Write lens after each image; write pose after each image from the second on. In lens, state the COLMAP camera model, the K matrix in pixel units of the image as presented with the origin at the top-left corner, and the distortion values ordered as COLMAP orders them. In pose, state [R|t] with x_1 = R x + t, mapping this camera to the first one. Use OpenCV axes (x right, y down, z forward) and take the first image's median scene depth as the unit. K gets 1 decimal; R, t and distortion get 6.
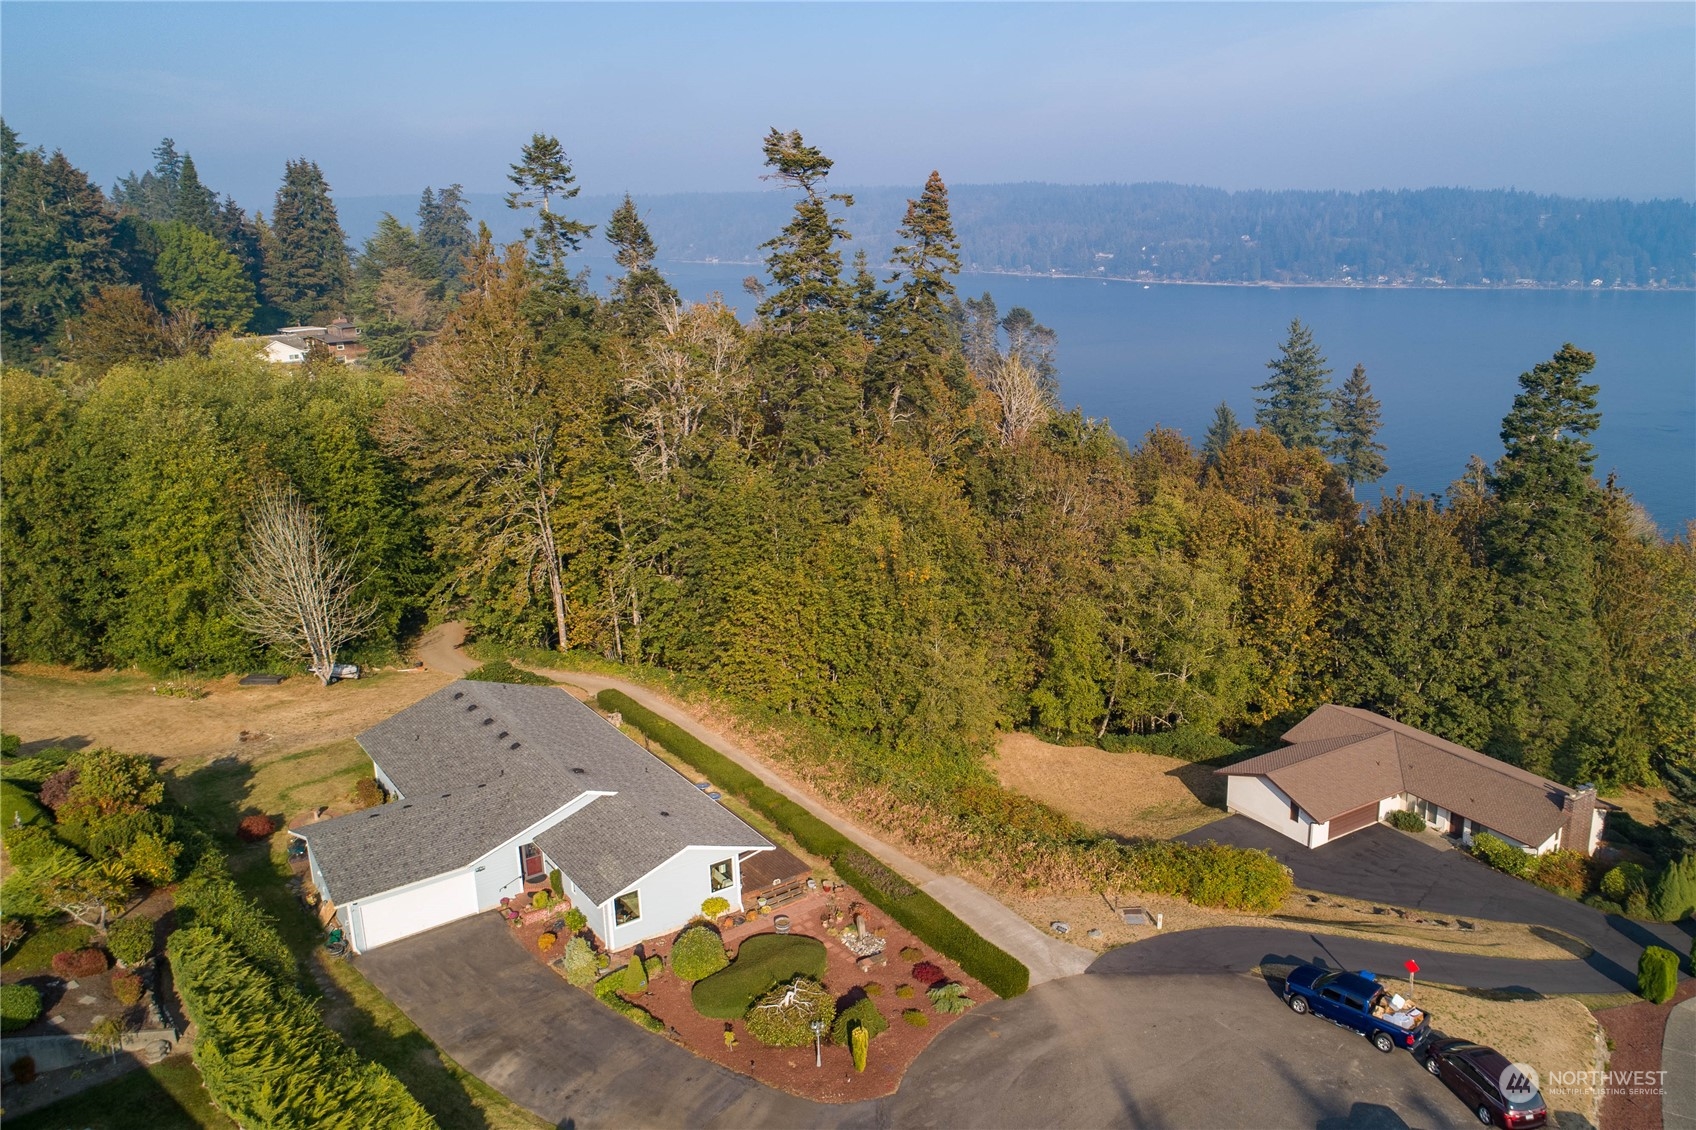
lens RADIAL K [[1184.8, 0, 881.2], [0, 1184.8, 610.4], [0, 0, 1]] dist [-0.006370, 0.006401]
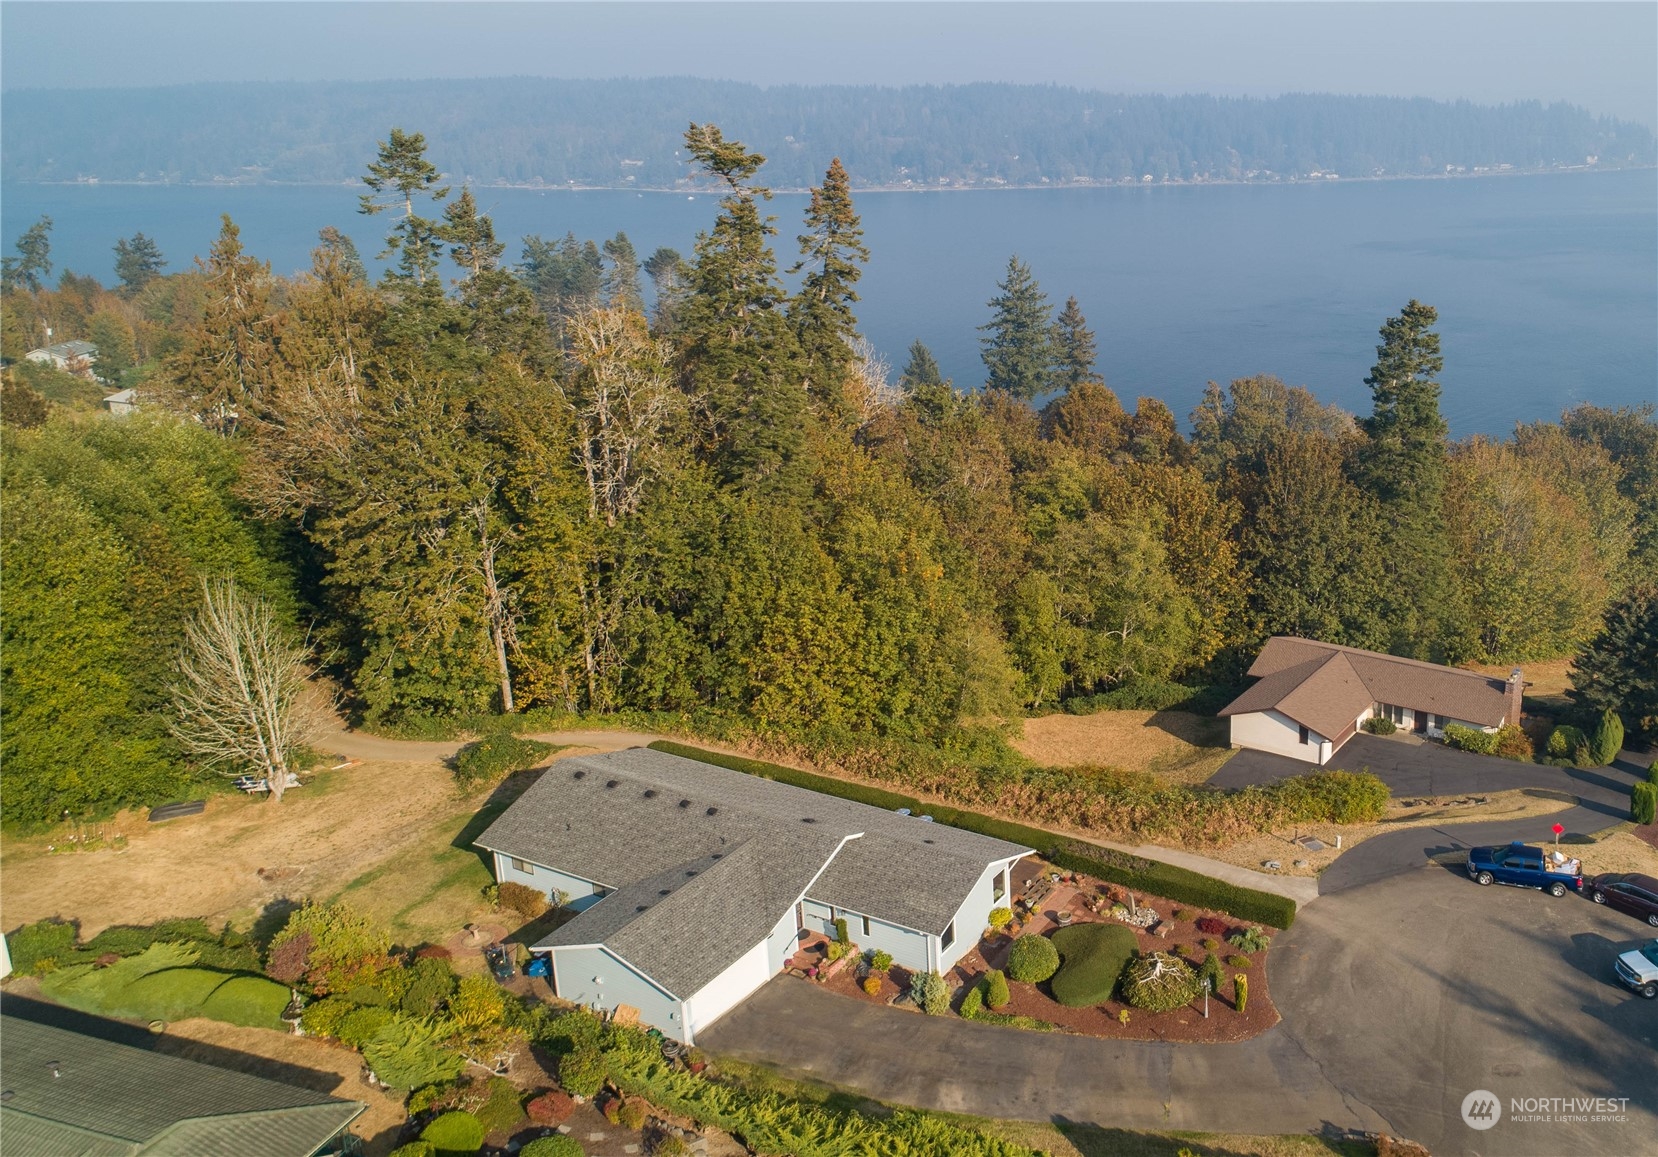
lens RADIAL K [[1433.6, 0, 827.5], [0, 1433.6, 584.4], [0, 0, 1]] dist [-0.006503, -0.003804]
pose [[0.921295, -0.143085, 0.361584, -0.454875], [0.138249, 0.989615, 0.039359, -0.075082], [-0.363460, 0.013727, 0.931509, -0.092316]]
